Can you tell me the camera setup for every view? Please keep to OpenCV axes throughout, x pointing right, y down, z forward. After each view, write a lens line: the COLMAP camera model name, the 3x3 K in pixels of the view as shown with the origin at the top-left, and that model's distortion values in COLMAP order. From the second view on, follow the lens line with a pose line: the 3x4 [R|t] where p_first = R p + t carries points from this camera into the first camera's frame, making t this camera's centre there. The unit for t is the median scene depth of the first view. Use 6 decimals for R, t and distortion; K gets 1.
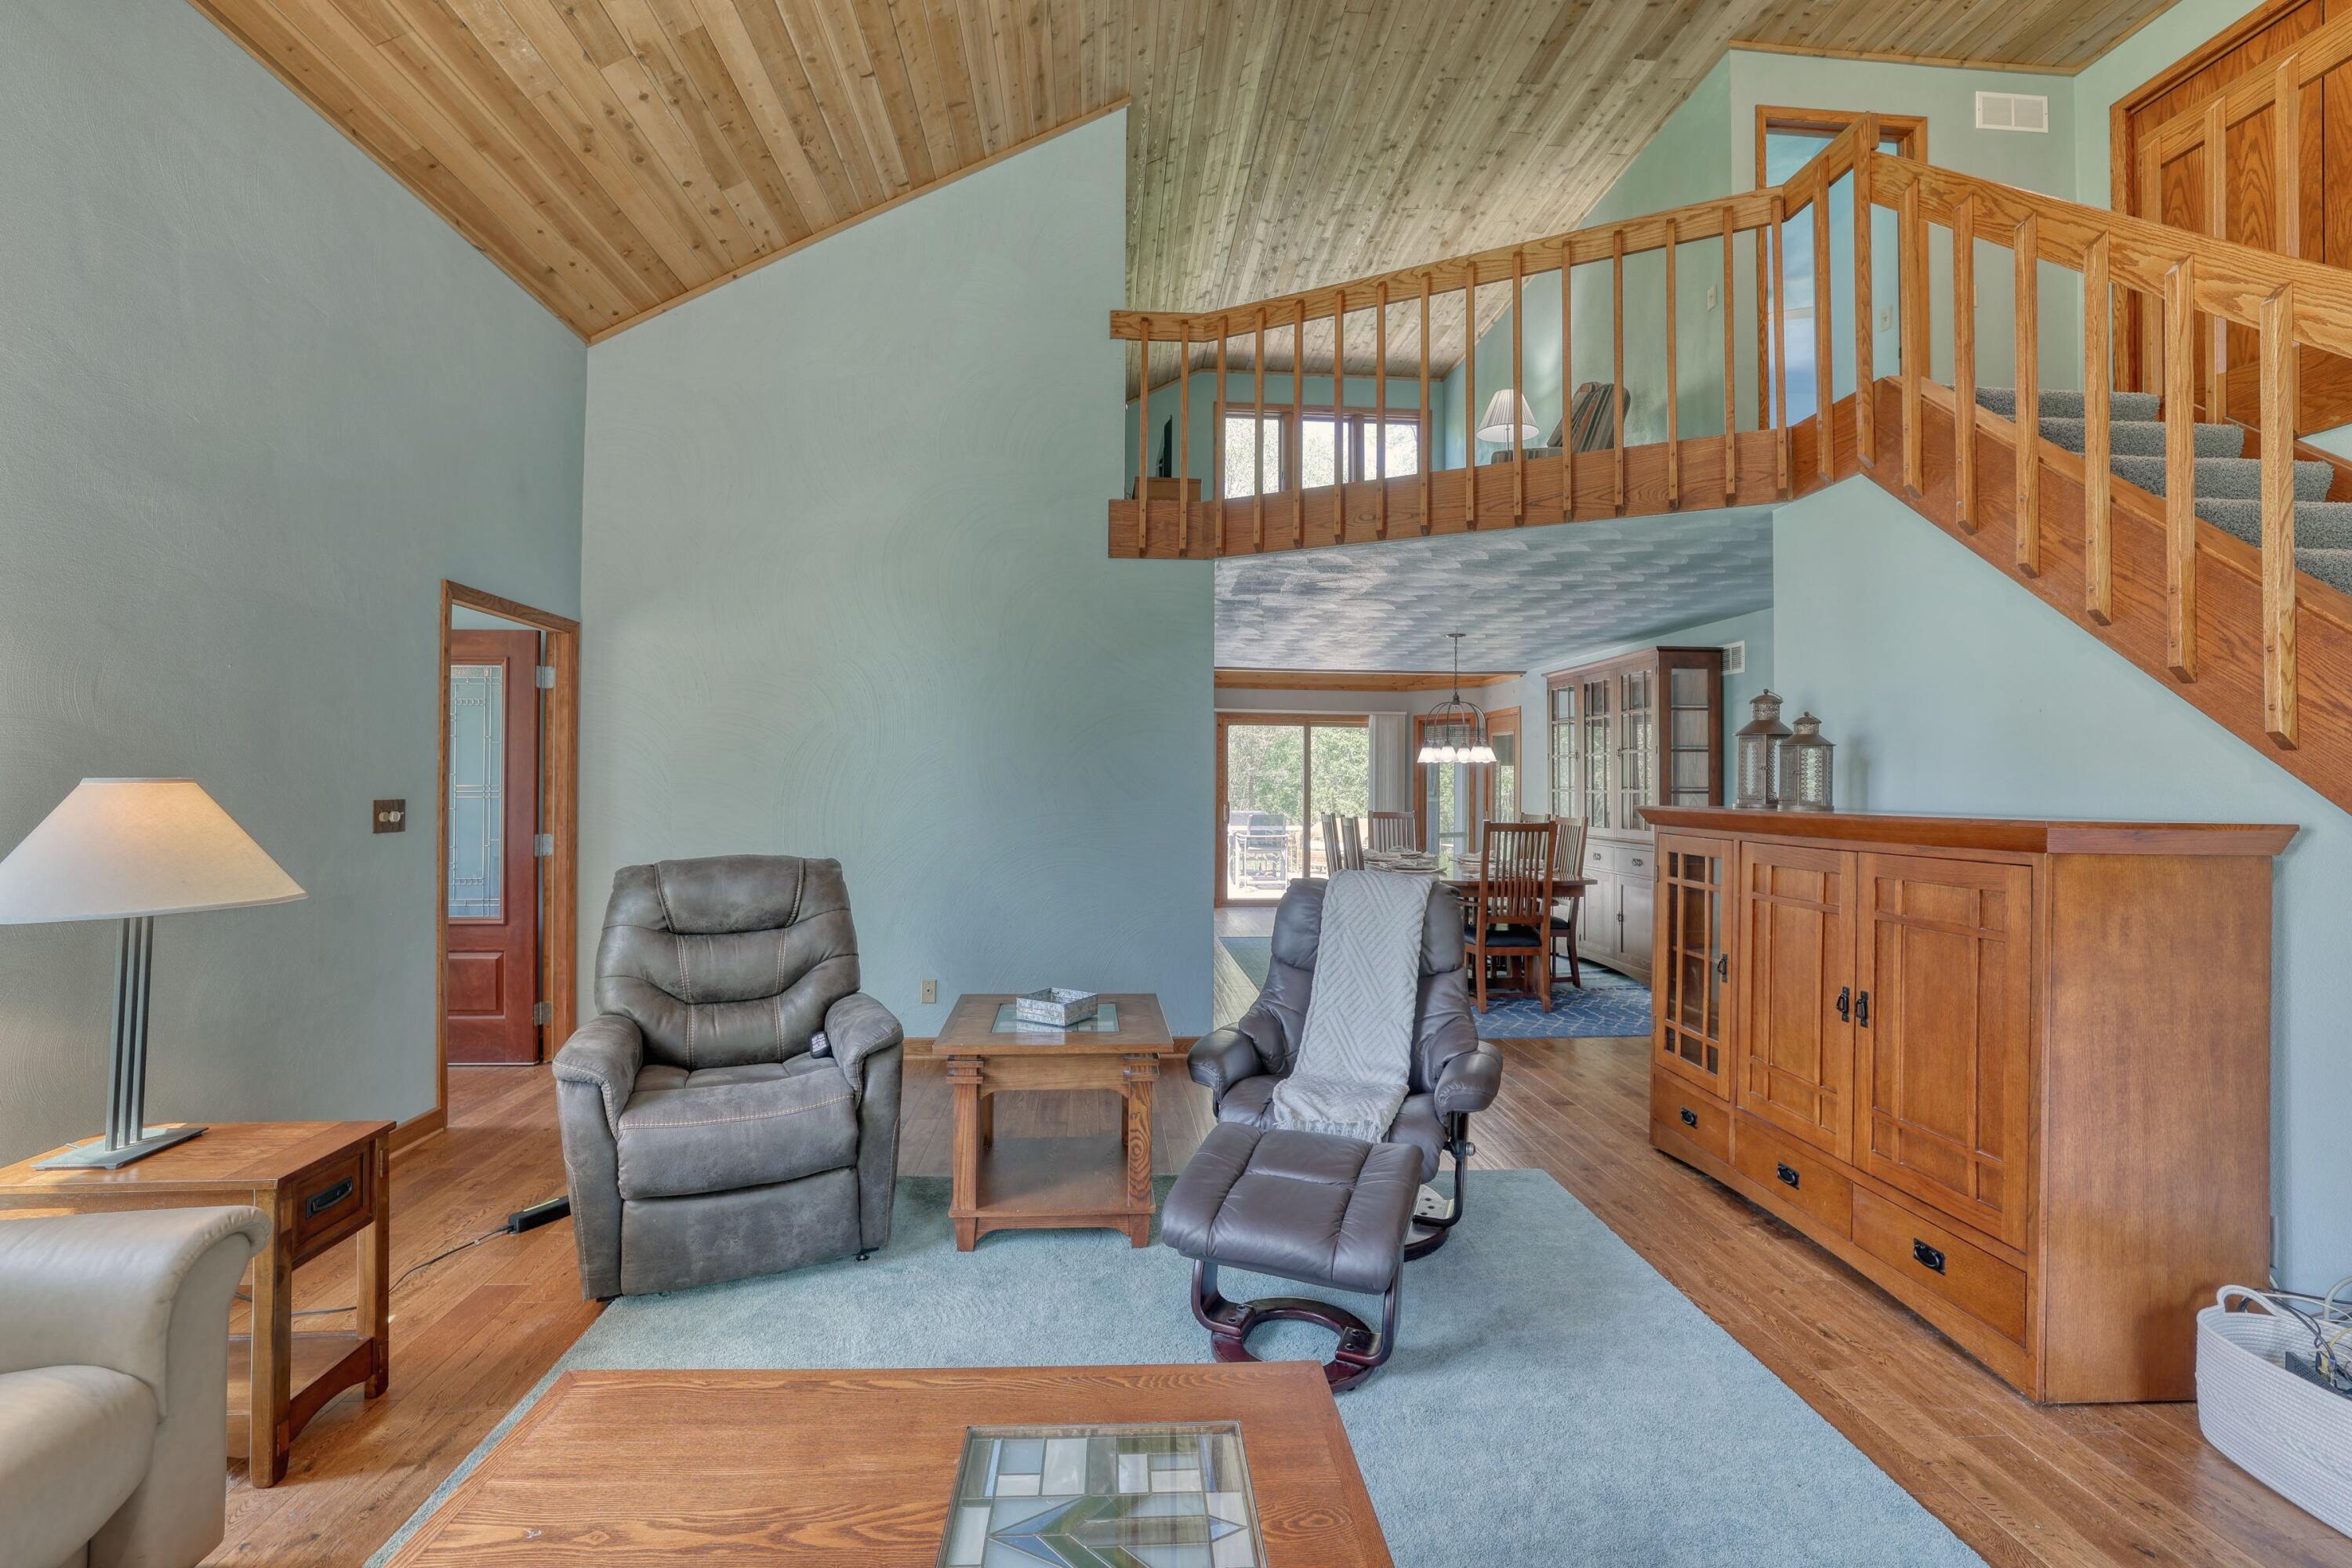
lens RADIAL K [[1017.5, 0, 1162.4], [0, 1017.5, 773.8], [0, 0, 1]] dist [-0.043964, 0.018003]
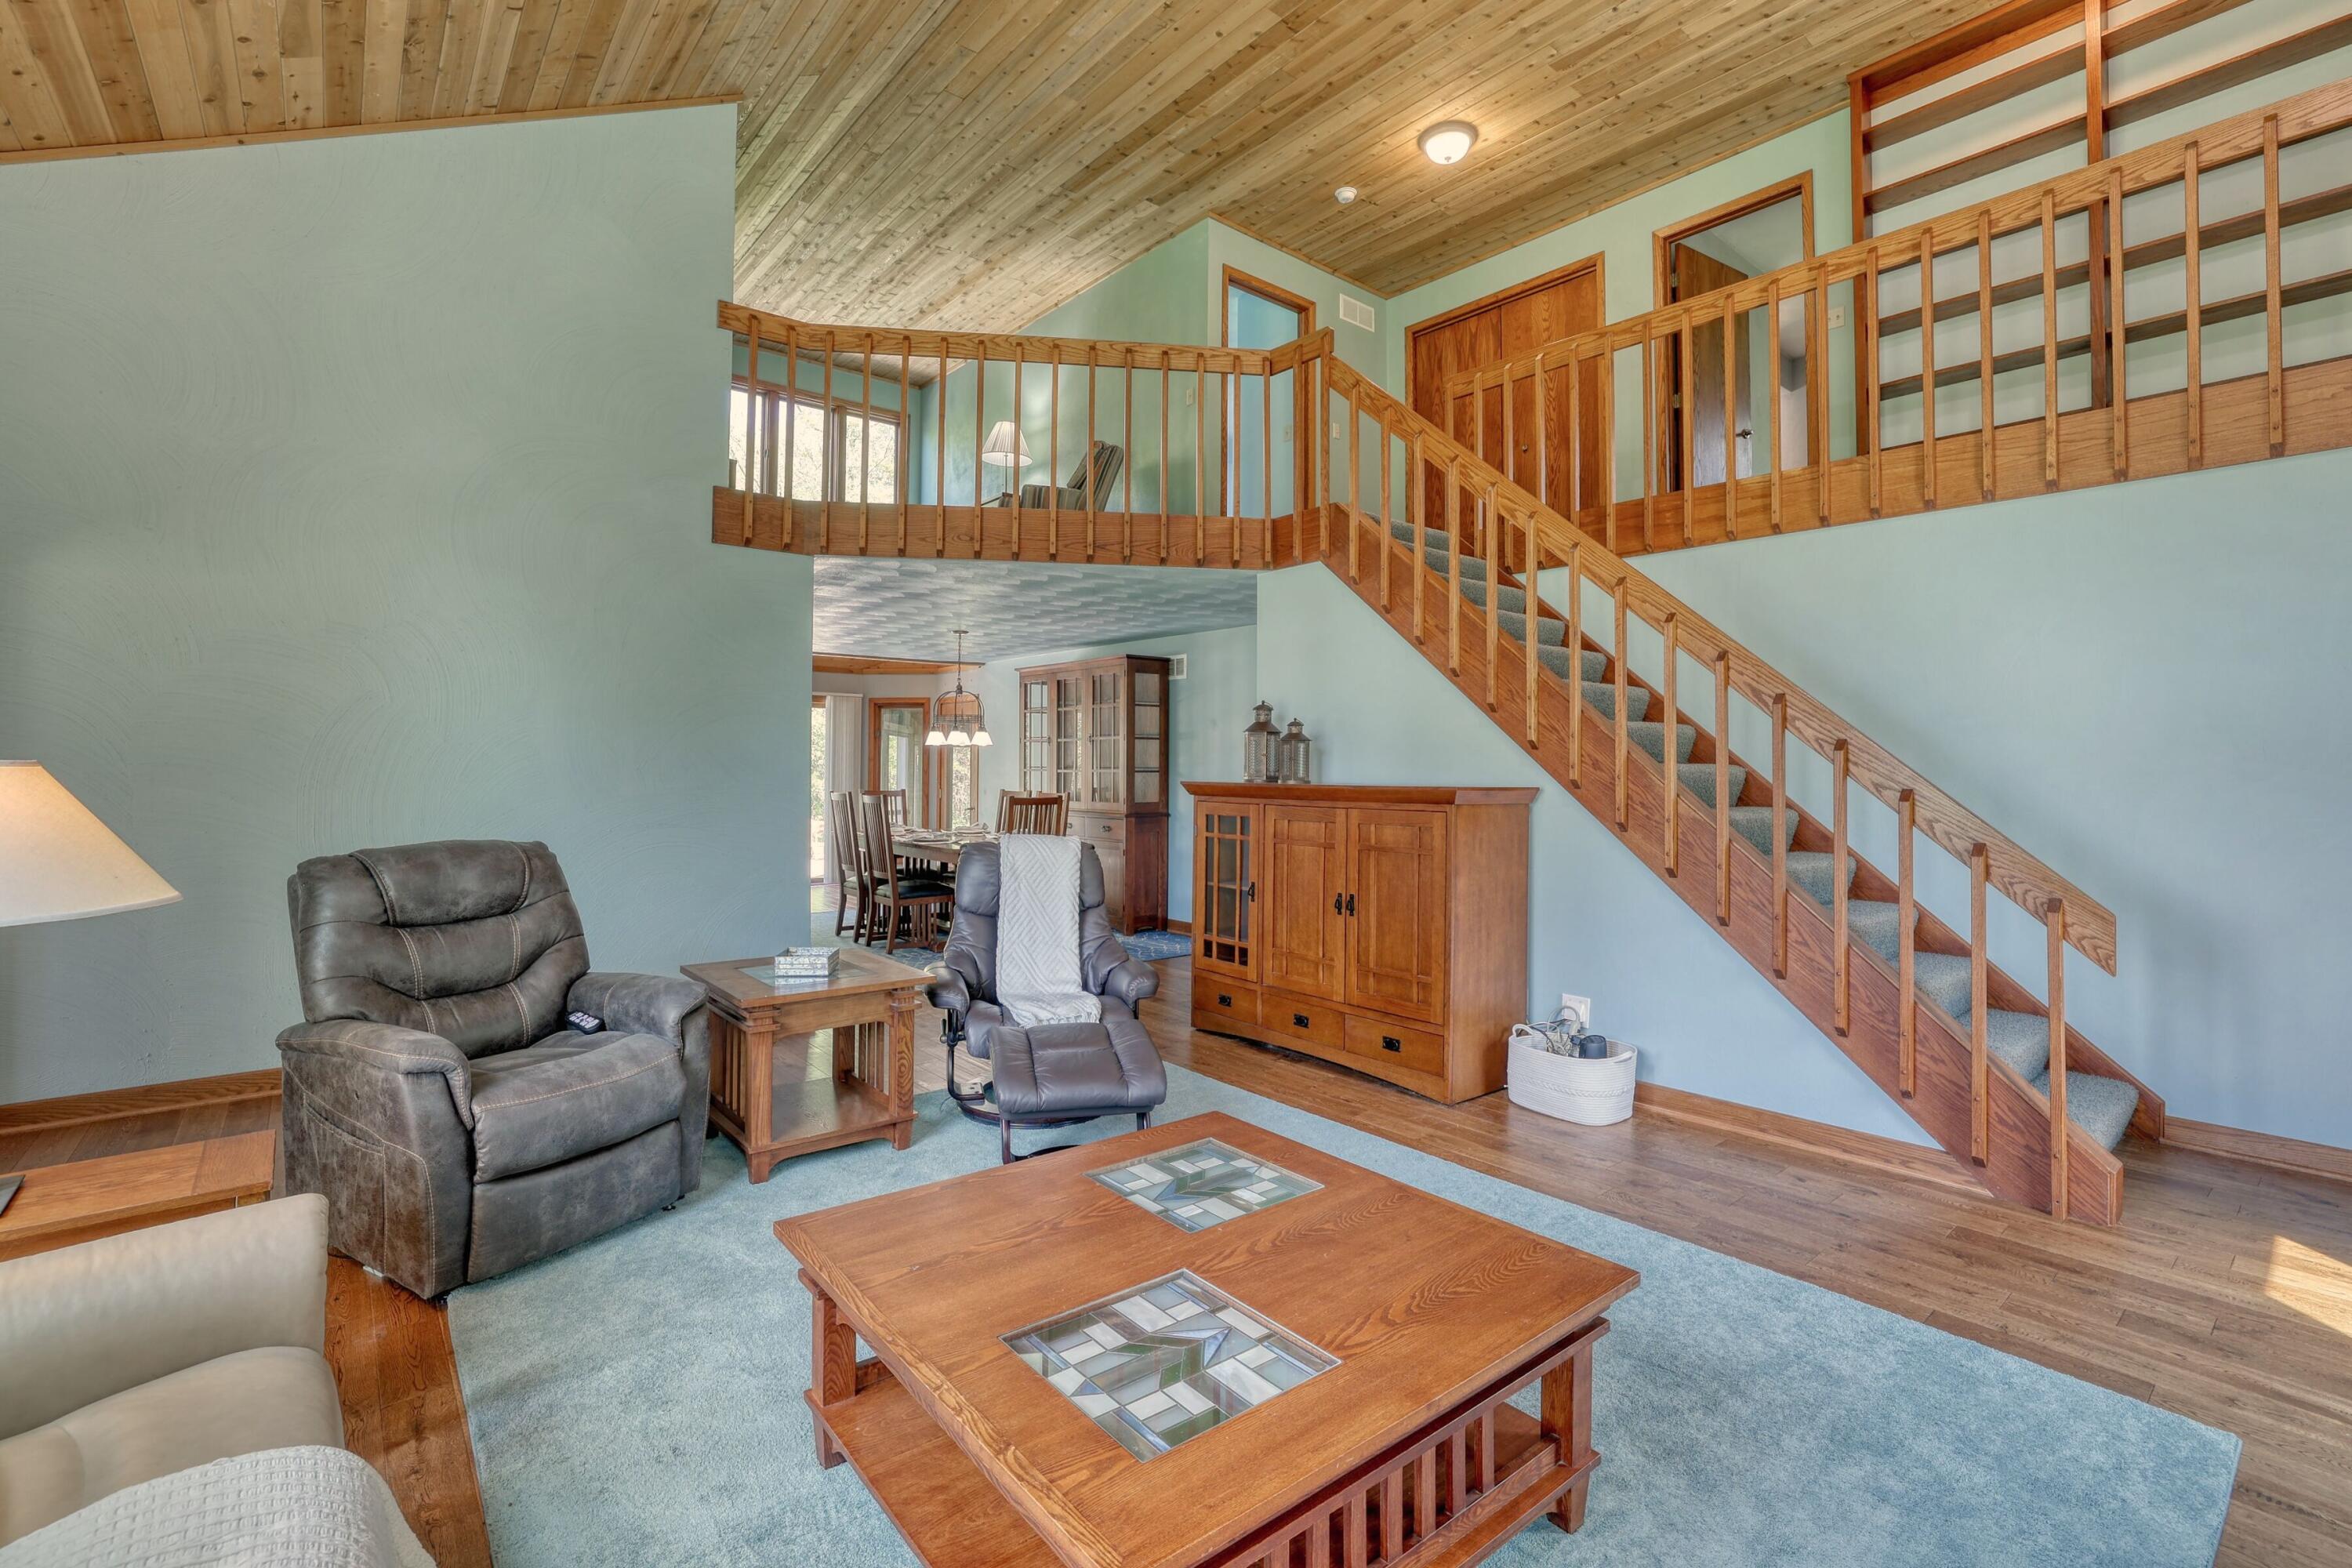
lens RADIAL K [[1048.3, 0, 1171.3], [0, 1048.3, 751.8], [0, 0, 1]] dist [-0.045207, 0.020133]
pose [[0.814849, 0.007812, 0.579621, -0.447196], [-0.007384, 0.999968, -0.003096, -0.005200], [-0.579627, -0.001757, 0.814880, -0.183985]]
